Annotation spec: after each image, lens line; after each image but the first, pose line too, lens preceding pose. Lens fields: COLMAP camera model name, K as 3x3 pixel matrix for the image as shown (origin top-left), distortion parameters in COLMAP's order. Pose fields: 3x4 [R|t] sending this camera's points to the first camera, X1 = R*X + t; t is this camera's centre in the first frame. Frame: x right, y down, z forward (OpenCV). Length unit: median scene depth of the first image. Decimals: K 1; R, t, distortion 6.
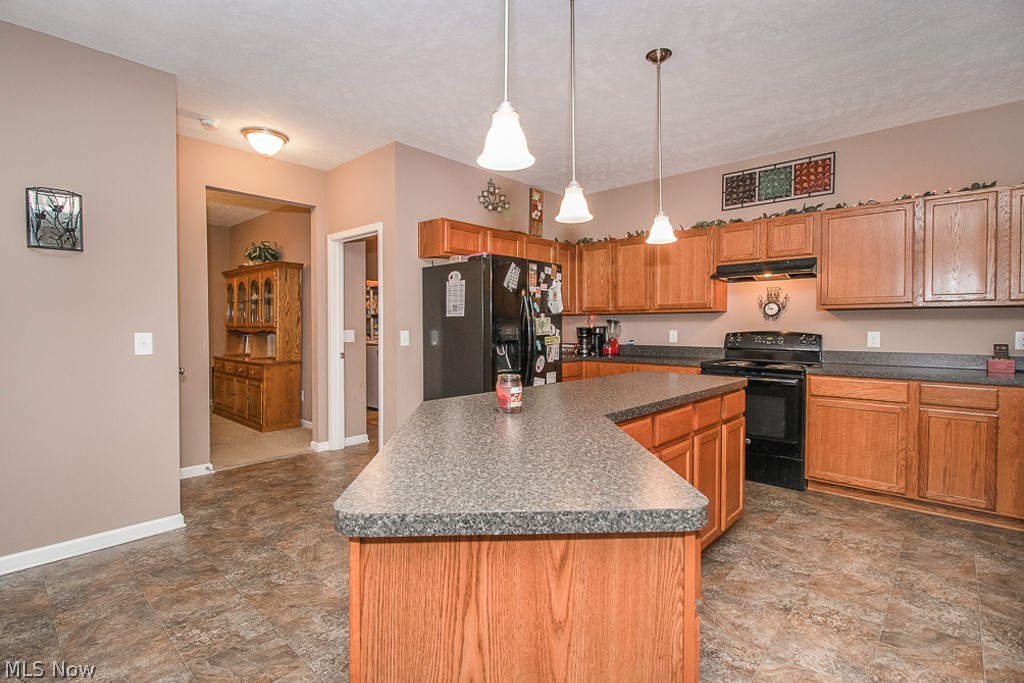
lens RADIAL K [[483.8, 0, 514.6], [0, 483.8, 330.9], [0, 0, 1]] dist [0.028006, -0.000274]
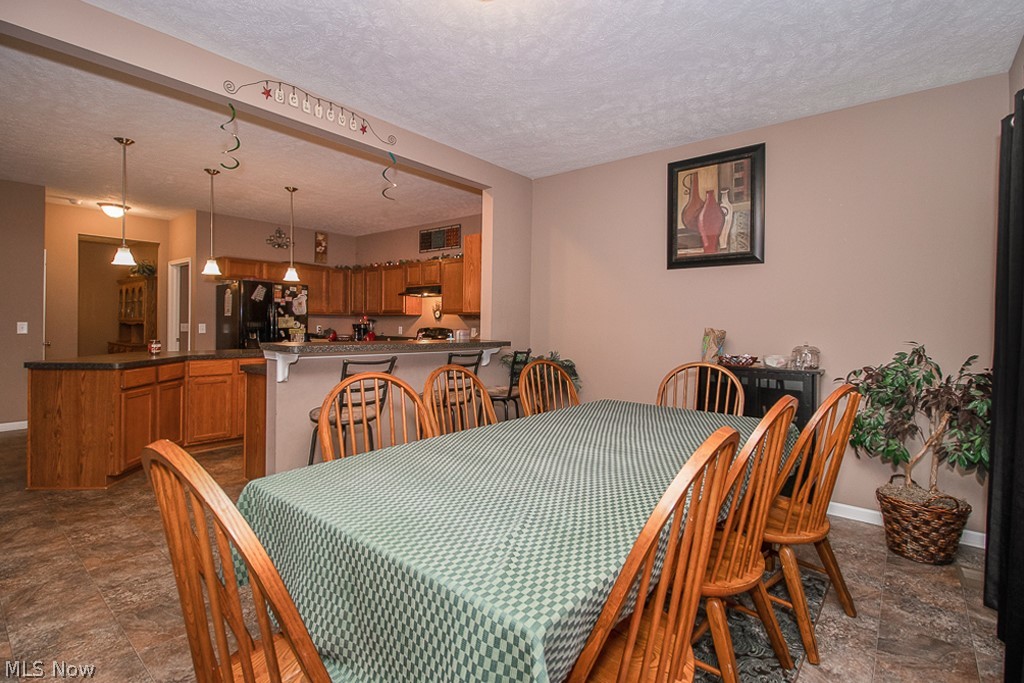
lens RADIAL K [[472.7, 0, 511.6], [0, 472.7, 323.2], [0, 0, 1]] dist [0.001562, 0.000411]
pose [[0.997782, 0.014239, 0.065033, 0.673534], [-0.013320, 0.999806, -0.014540, 0.006545], [-0.065227, 0.013641, 0.997777, -0.629986]]
